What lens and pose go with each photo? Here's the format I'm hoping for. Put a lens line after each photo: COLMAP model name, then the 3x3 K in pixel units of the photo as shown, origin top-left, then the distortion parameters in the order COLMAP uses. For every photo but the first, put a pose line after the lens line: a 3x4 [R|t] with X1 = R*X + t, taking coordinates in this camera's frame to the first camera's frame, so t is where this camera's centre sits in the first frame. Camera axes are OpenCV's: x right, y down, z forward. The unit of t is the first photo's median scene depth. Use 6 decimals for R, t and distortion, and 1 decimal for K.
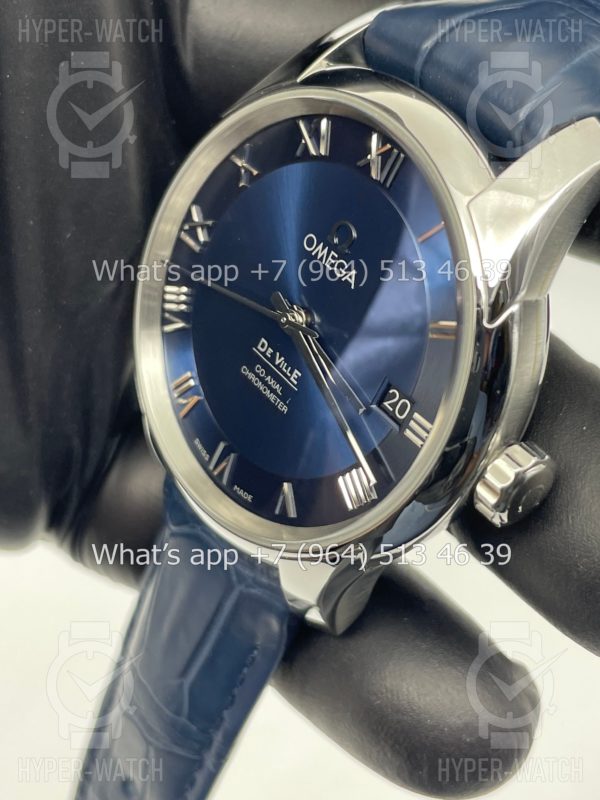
lens RADIAL K [[1316.1, 0, 300.0], [0, 1316.1, 400.0], [0, 0, 1]] dist [0.148157, 0.015144]
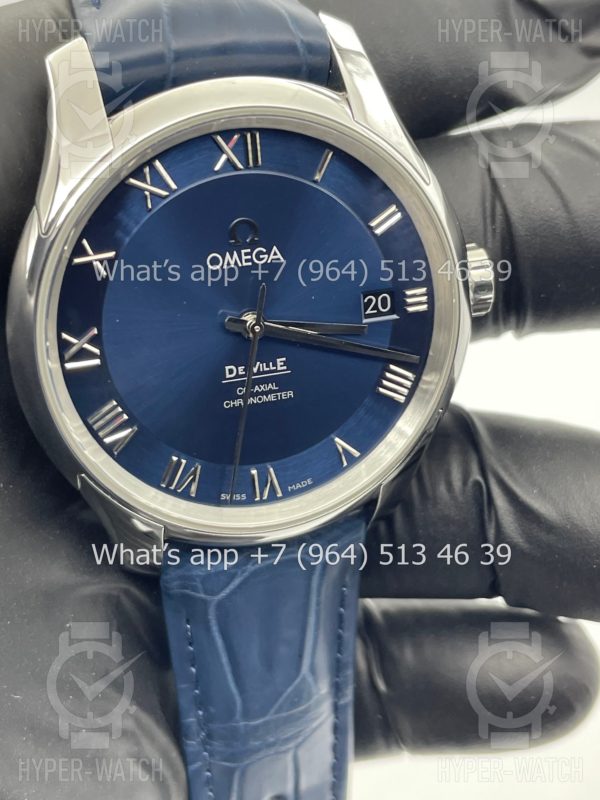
lens RADIAL K [[1316.1, 0, 300.0], [0, 1316.1, 400.0], [0, 0, 1]] dist [0.148157, 0.015144]
pose [[0.356016, -0.675573, 0.645642, -0.699683], [0.616380, 0.689068, 0.381131, -0.390976], [-0.702373, 0.262272, 0.661729, 0.281850]]
